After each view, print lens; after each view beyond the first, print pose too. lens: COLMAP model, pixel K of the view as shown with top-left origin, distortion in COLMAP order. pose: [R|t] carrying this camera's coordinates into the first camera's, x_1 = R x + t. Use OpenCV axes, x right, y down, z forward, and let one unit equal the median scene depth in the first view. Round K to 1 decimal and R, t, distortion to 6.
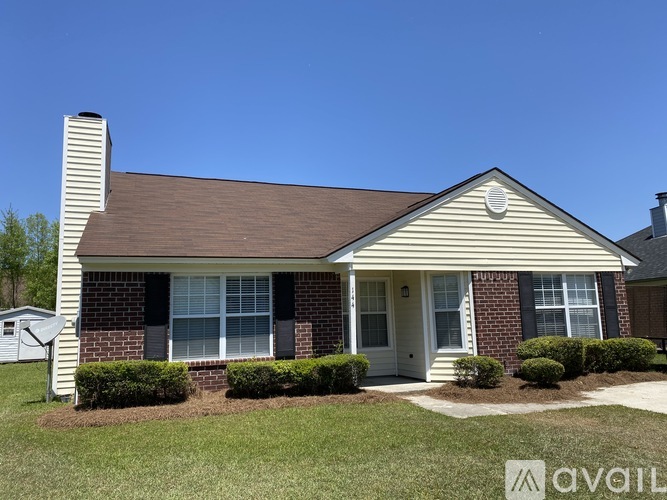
lens RADIAL K [[506.8, 0, 333.5], [0, 506.8, 250.0], [0, 0, 1]] dist [0.091793, -0.161483]
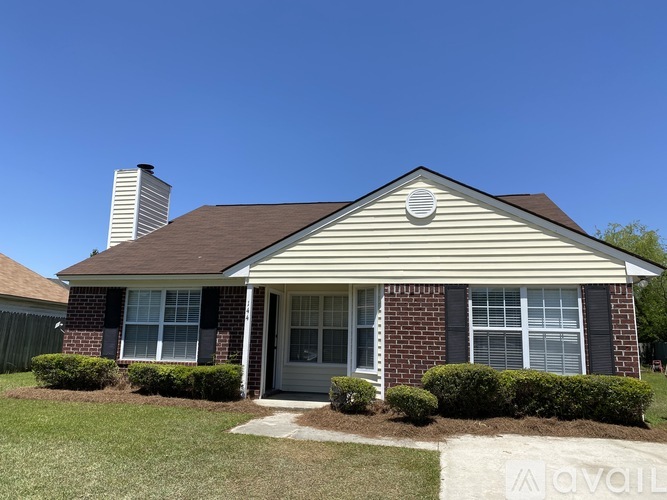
lens RADIAL K [[506.8, 0, 333.5], [0, 506.8, 250.0], [0, 0, 1]] dist [0.091793, -0.161483]
pose [[0.842447, -0.043393, -0.537029, 0.681355], [0.026194, 0.998871, -0.039619, 0.013992], [0.538142, 0.019310, 0.842633, 0.189790]]
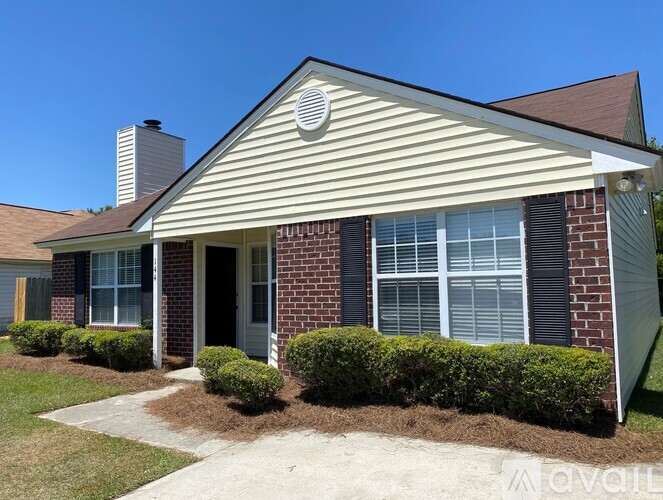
lens RADIAL K [[507.7, 0, 340.5], [0, 507.7, 254.2], [0, 0, 1]] dist [0.100425, -0.174724]
pose [[0.597333, -0.035243, -0.801219, 0.872822], [0.115172, 0.992448, 0.042210, 0.060143], [0.793680, -0.117492, 0.596881, 0.649526]]
